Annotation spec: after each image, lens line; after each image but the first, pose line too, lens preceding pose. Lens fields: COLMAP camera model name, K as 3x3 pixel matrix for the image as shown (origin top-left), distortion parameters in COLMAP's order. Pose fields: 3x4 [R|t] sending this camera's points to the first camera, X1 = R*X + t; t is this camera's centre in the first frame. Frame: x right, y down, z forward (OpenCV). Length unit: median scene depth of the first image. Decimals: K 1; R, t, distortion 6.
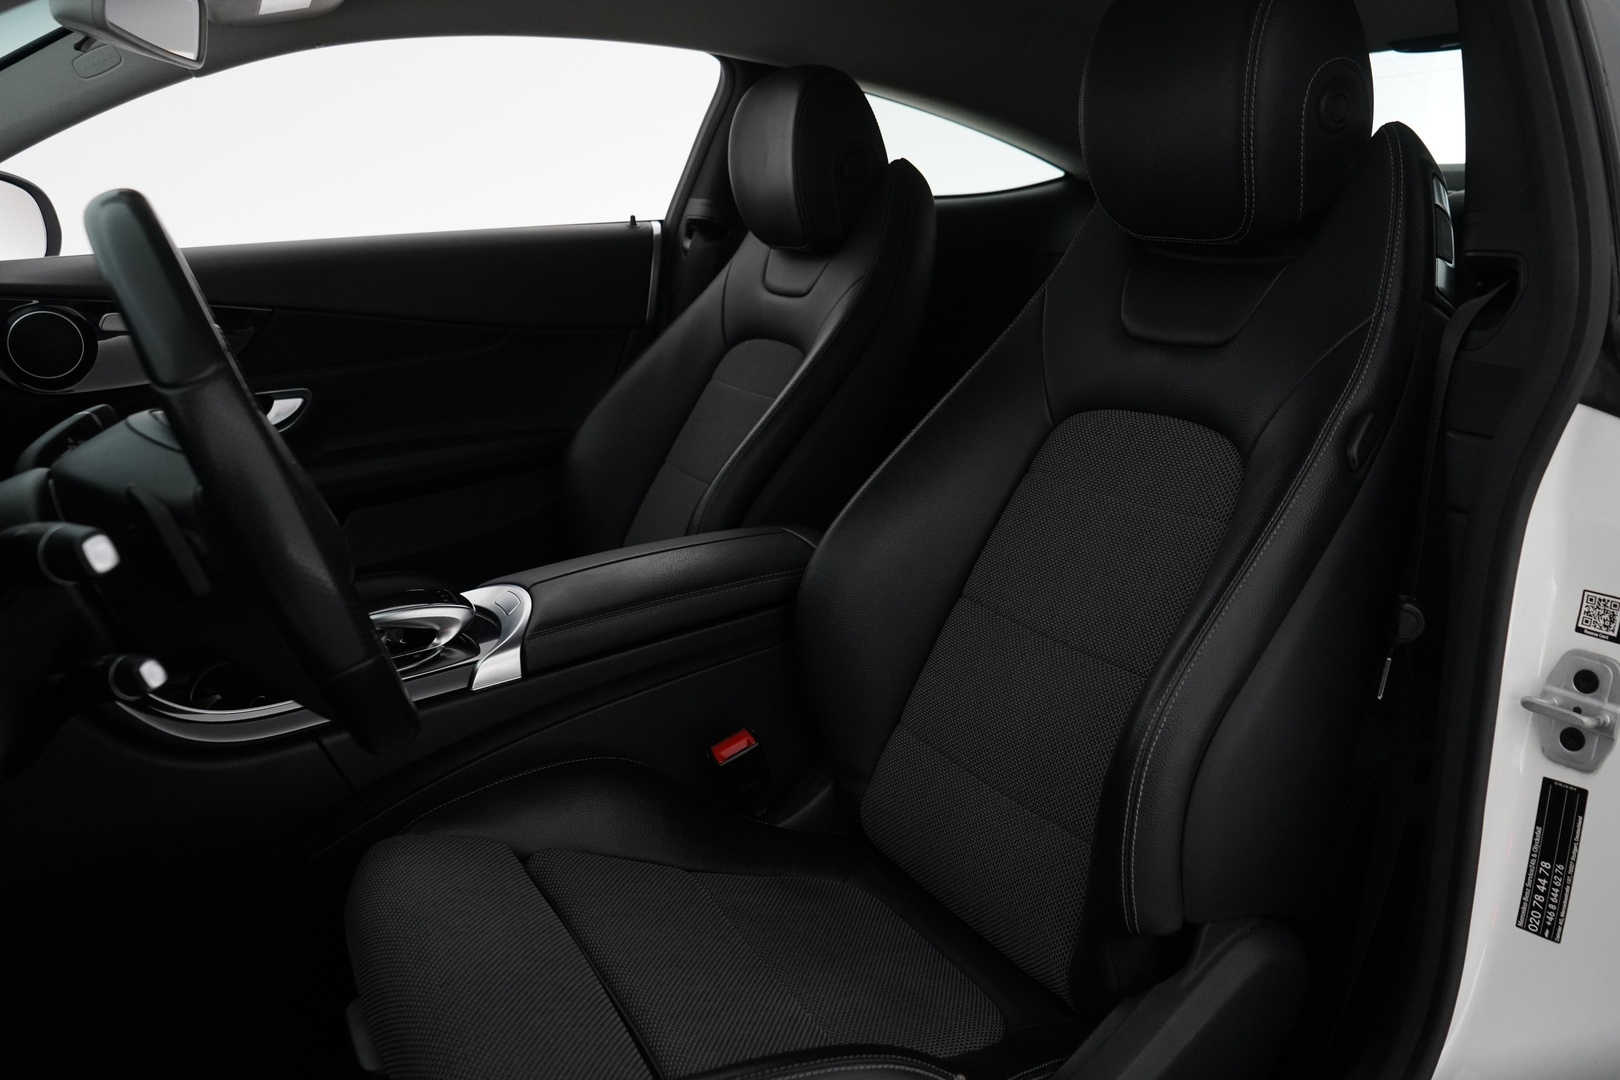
lens RADIAL K [[1284.7, 0, 811.8], [0, 1284.7, 537.9], [0, 0, 1]] dist [-0.004992, -0.006771]
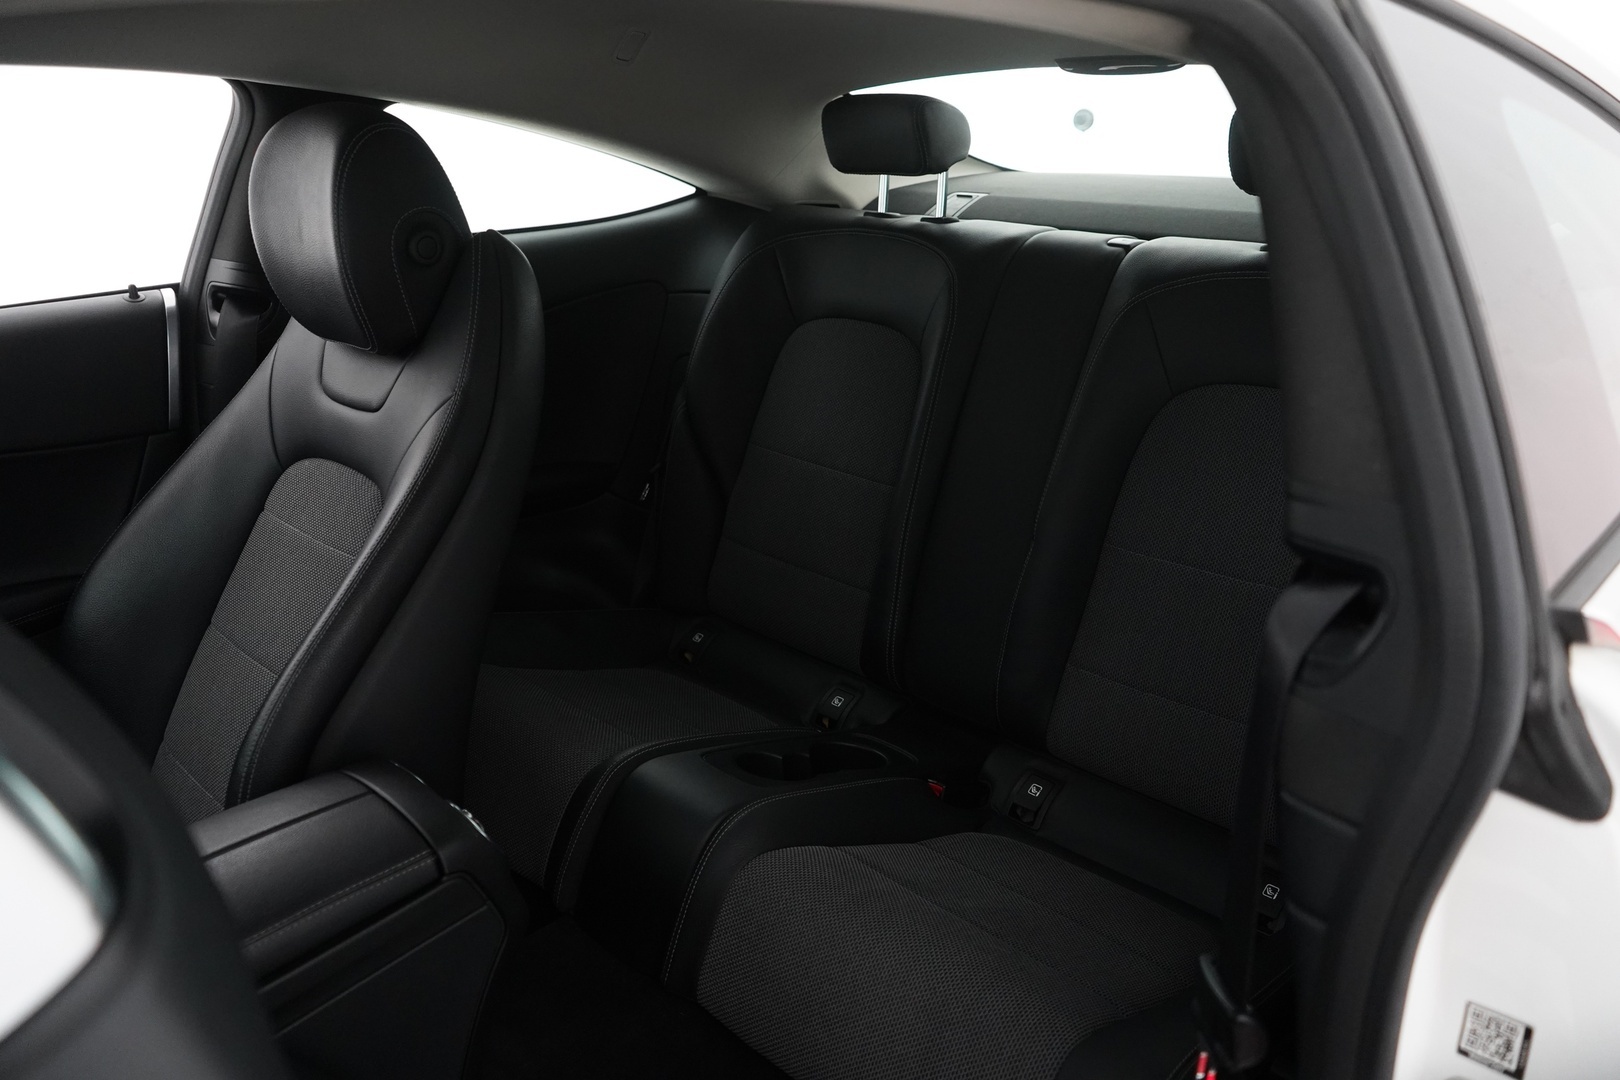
lens RADIAL K [[1284.7, 0, 807.0], [0, 1284.7, 541.9], [0, 0, 1]] dist [-0.004992, -0.006771]
pose [[0.961960, -0.095946, 0.255788, 0.035067], [0.077871, 0.993756, 0.079906, -0.141930], [-0.261857, -0.056948, 0.963425, 0.186973]]
